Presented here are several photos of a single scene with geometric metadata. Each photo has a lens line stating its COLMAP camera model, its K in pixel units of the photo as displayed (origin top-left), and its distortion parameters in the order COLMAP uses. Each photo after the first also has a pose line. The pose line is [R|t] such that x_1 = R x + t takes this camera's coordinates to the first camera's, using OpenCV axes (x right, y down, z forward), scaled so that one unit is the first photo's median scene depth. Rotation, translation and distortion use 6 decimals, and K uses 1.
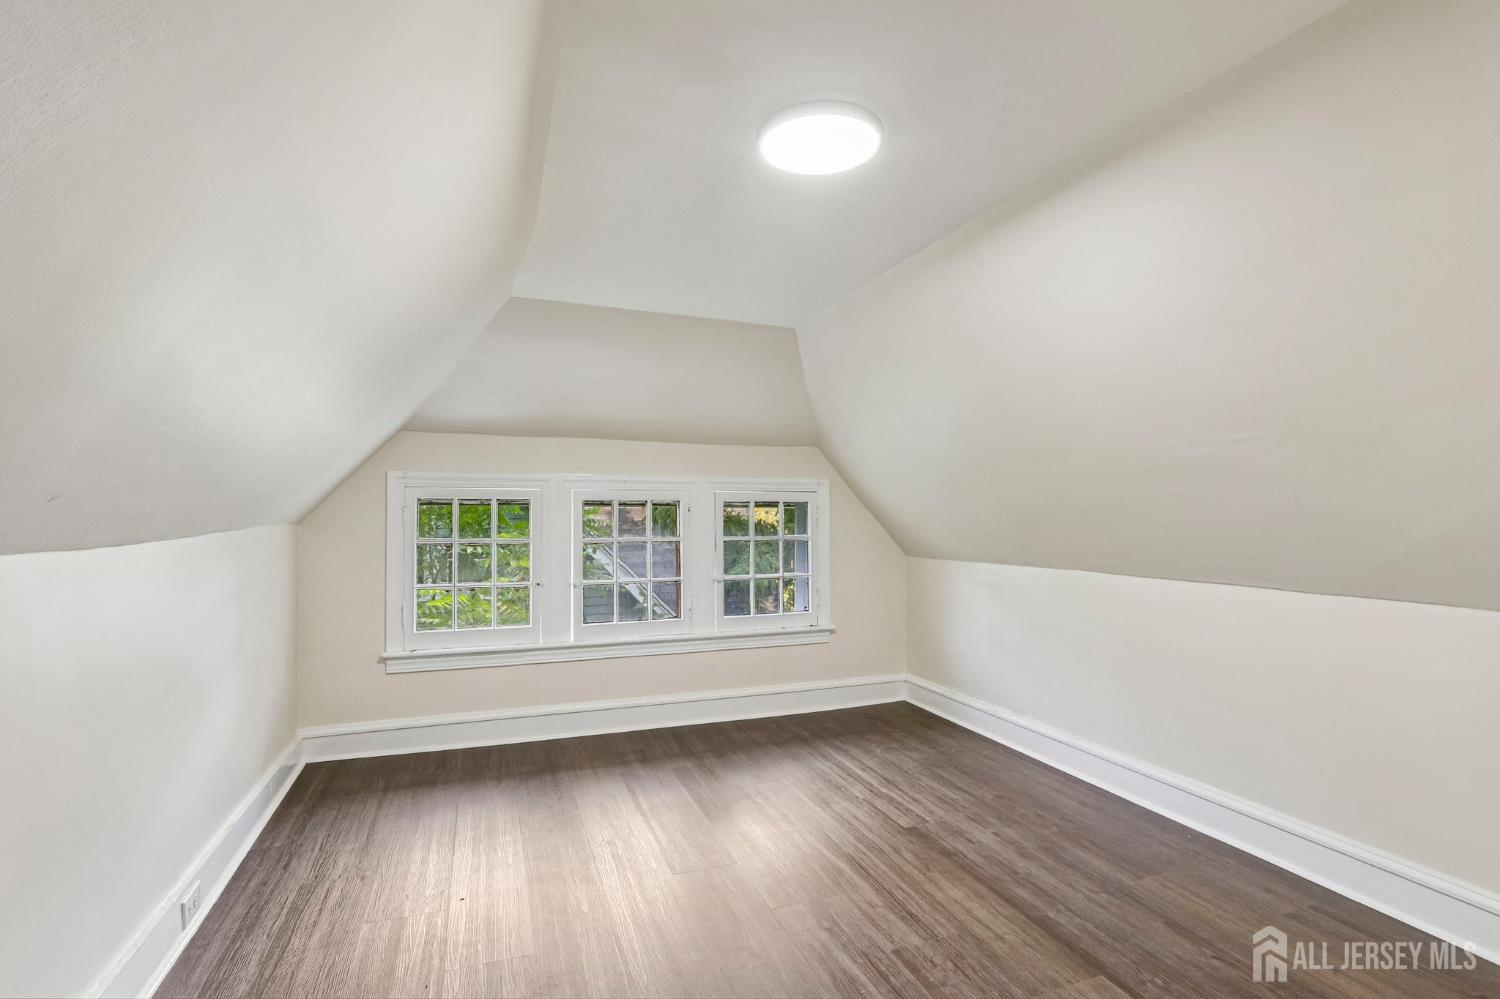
lens RADIAL K [[688.6, 0, 746.3], [0, 688.6, 495.1], [0, 0, 1]] dist [-0.014524, -0.000027]
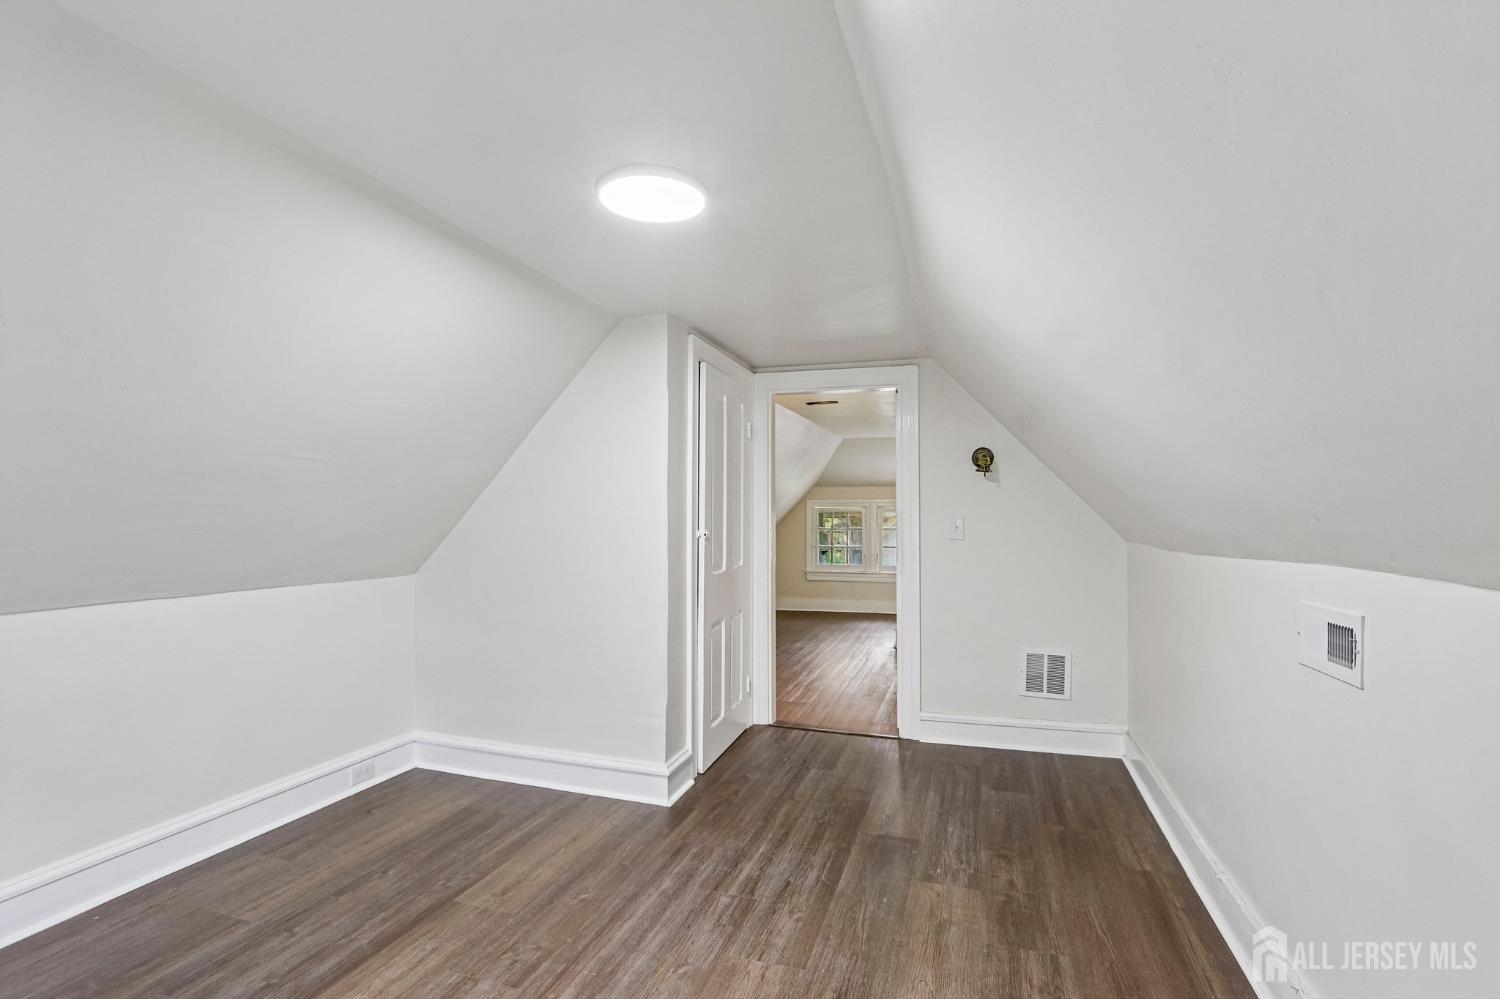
lens RADIAL K [[688.6, 0, 749.0], [0, 688.6, 502.5], [0, 0, 1]] dist [-0.014524, -0.000027]
pose [[-0.764921, 0.009470, 0.644054, -0.574928], [-0.017121, 0.999240, -0.035027, 0.021874], [-0.643896, -0.037819, -0.764178, 1.371161]]
